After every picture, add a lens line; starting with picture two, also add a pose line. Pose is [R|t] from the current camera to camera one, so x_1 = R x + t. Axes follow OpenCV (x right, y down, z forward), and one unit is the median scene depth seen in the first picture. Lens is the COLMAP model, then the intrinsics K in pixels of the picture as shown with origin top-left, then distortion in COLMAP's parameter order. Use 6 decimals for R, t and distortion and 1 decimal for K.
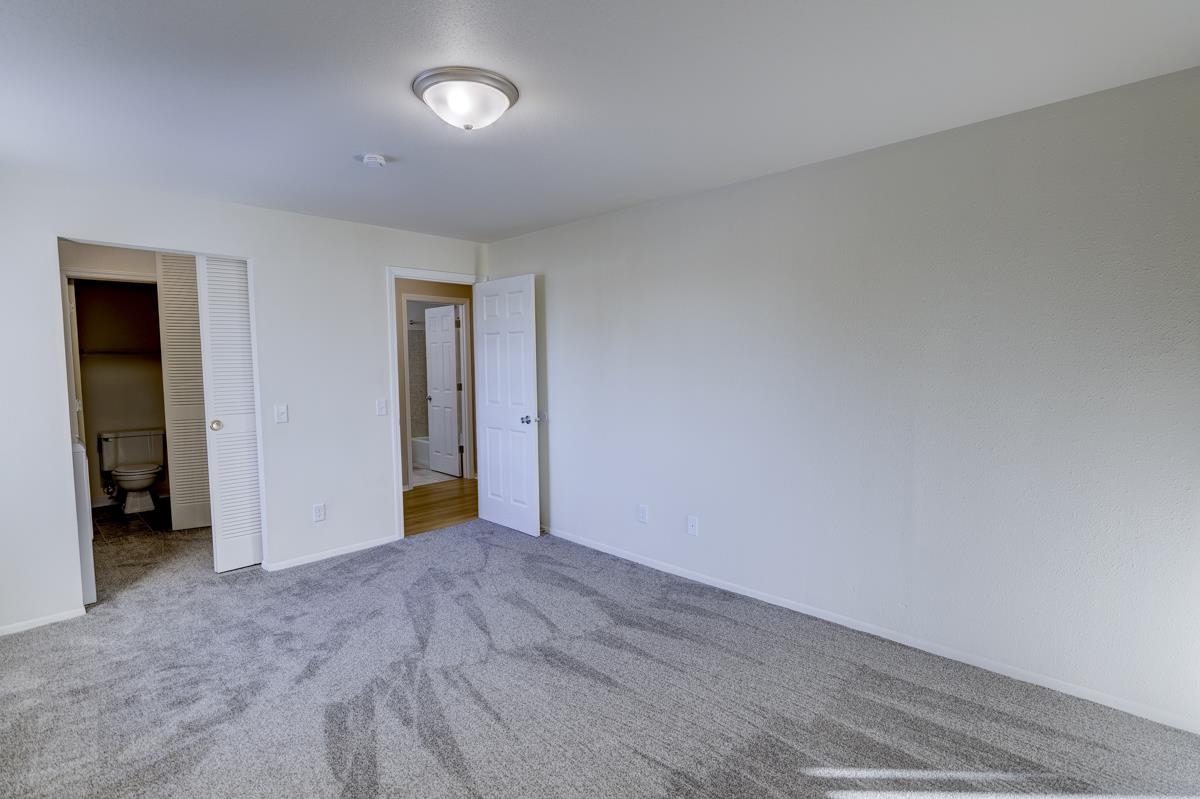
lens RADIAL K [[579.8, 0, 602.7], [0, 579.8, 398.8], [0, 0, 1]] dist [-0.002149, 0.001432]
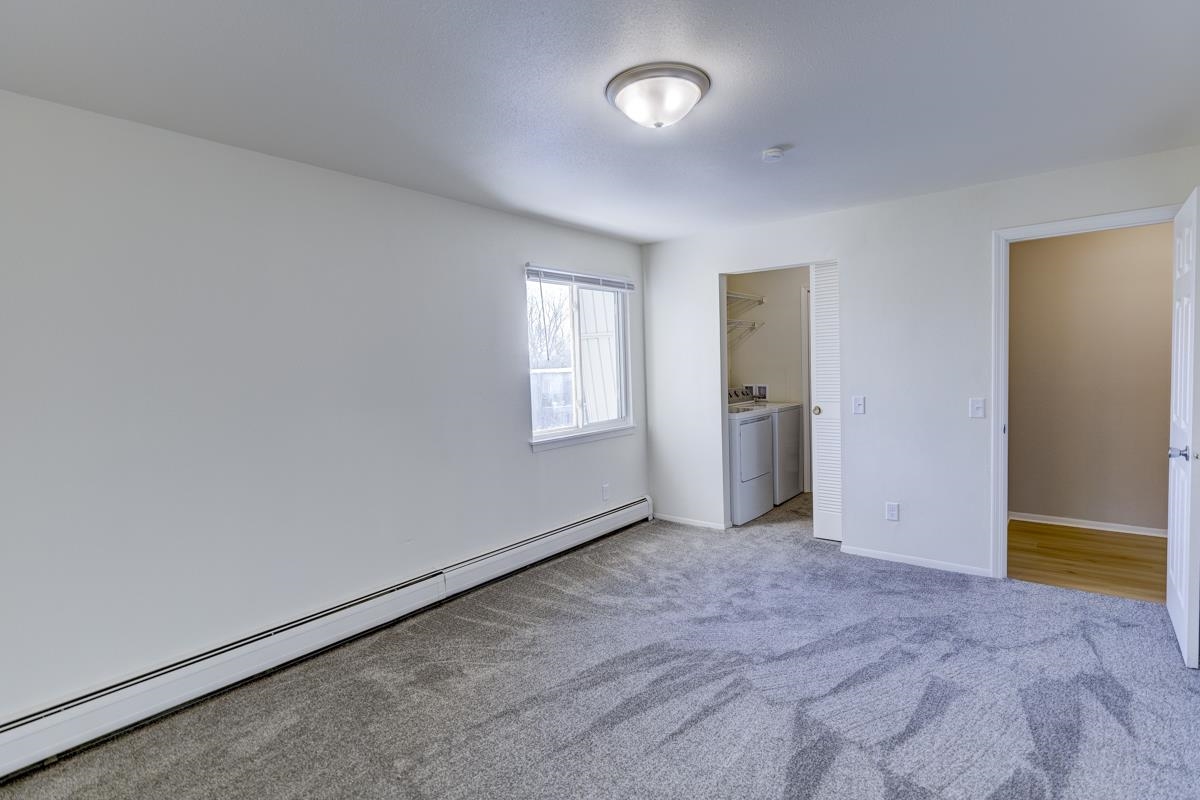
lens RADIAL K [[579.8, 0, 609.9], [0, 579.8, 399.1], [0, 0, 1]] dist [-0.002149, 0.001432]
pose [[0.098190, 0.068861, -0.992782, 0.470419], [-0.039685, 0.997081, 0.065234, -0.038069], [0.994376, 0.032993, 0.100636, 0.508735]]
